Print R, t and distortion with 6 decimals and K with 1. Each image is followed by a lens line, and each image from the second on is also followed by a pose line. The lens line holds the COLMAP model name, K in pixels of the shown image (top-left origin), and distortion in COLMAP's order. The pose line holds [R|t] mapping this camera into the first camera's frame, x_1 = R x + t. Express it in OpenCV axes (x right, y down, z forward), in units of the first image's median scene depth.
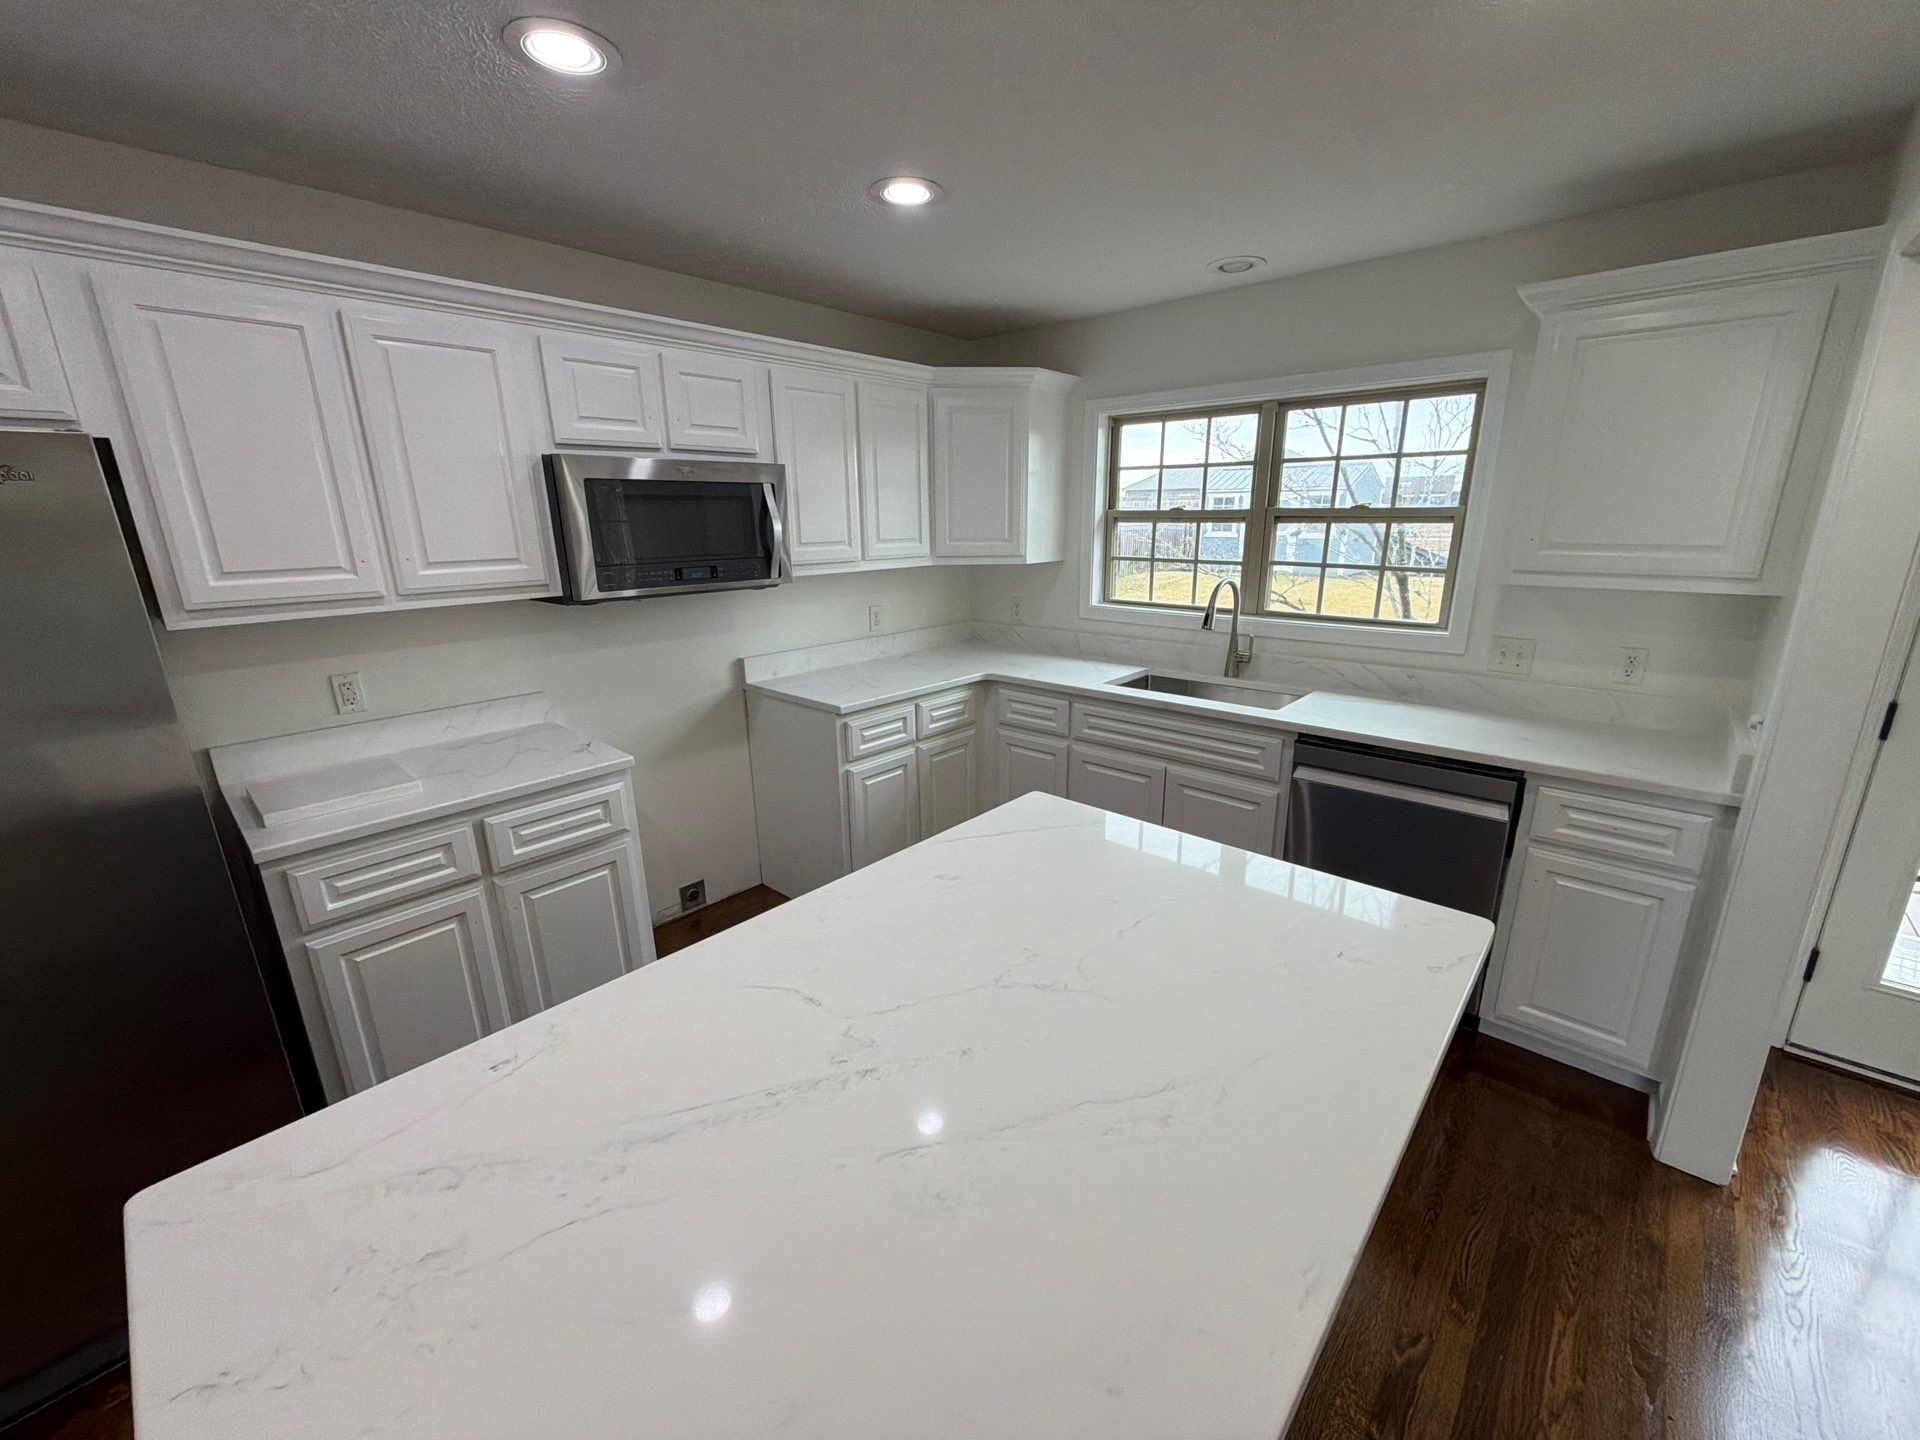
lens RADIAL K [[763.0, 0, 962.8], [0, 763.0, 718.6], [0, 0, 1]] dist [0.000989, -0.000287]
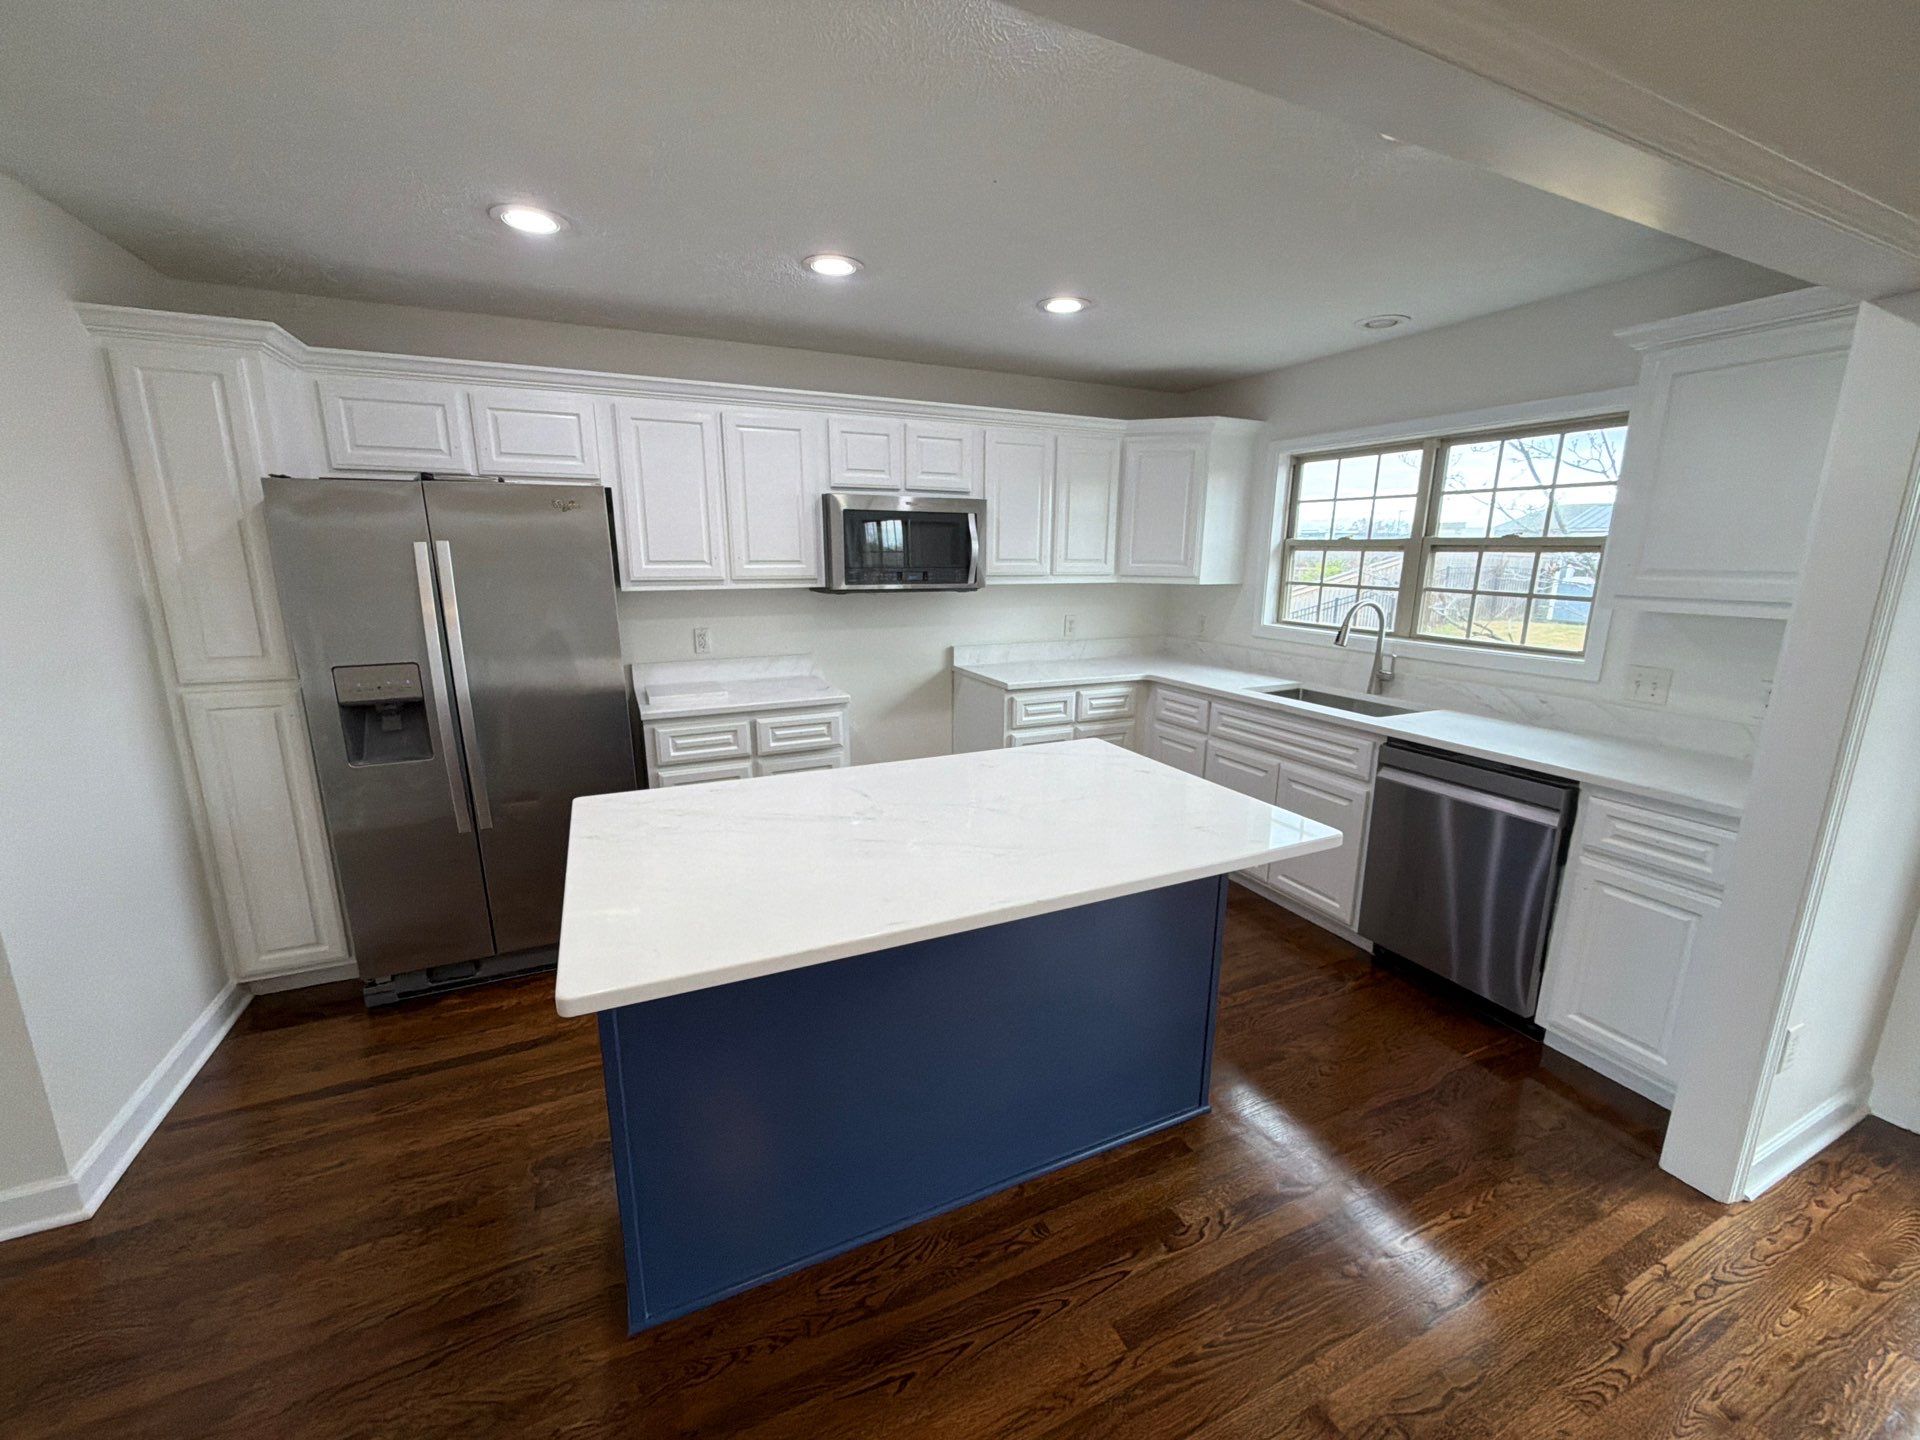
lens RADIAL K [[763.0, 0, 963.0], [0, 763.0, 720.0], [0, 0, 1]] dist [0.000989, -0.000287]
pose [[0.921373, 0.101180, -0.375279, 0.277644], [-0.117655, 0.992828, -0.021186, 0.086925], [0.370444, 0.063673, 0.926670, -0.239501]]
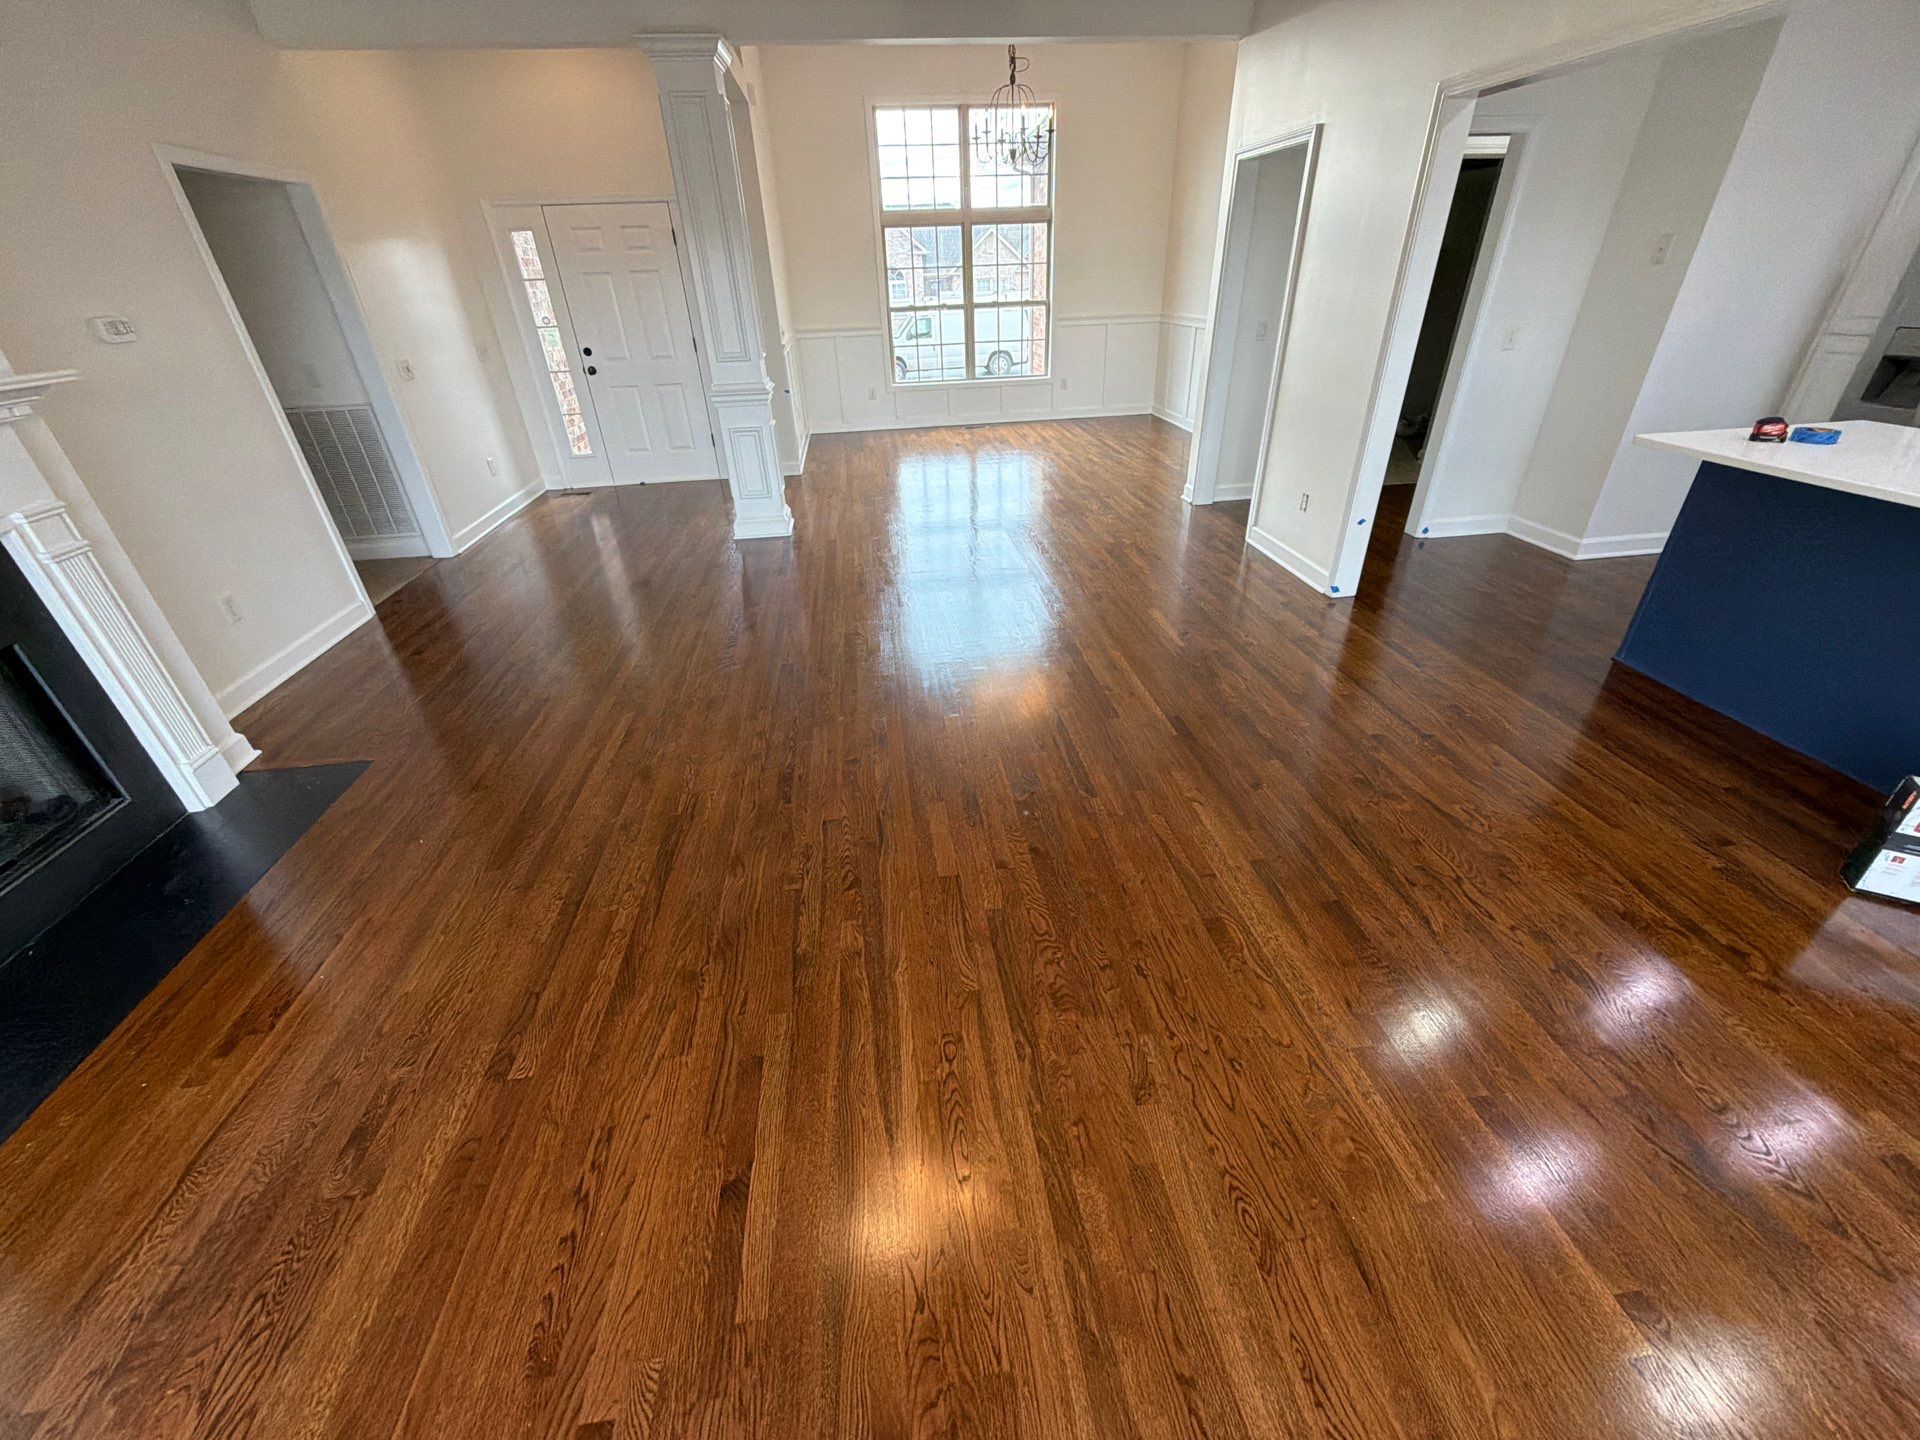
lens RADIAL K [[763.0, 0, 961.8], [0, 763.0, 722.9], [0, 0, 1]] dist [0.000989, -0.000287]
pose [[-0.650369, 0.416120, -0.635504, 1.413001], [-0.161661, 0.741623, 0.651047, 0.005355], [0.742217, 0.526156, -0.415058, 0.021838]]
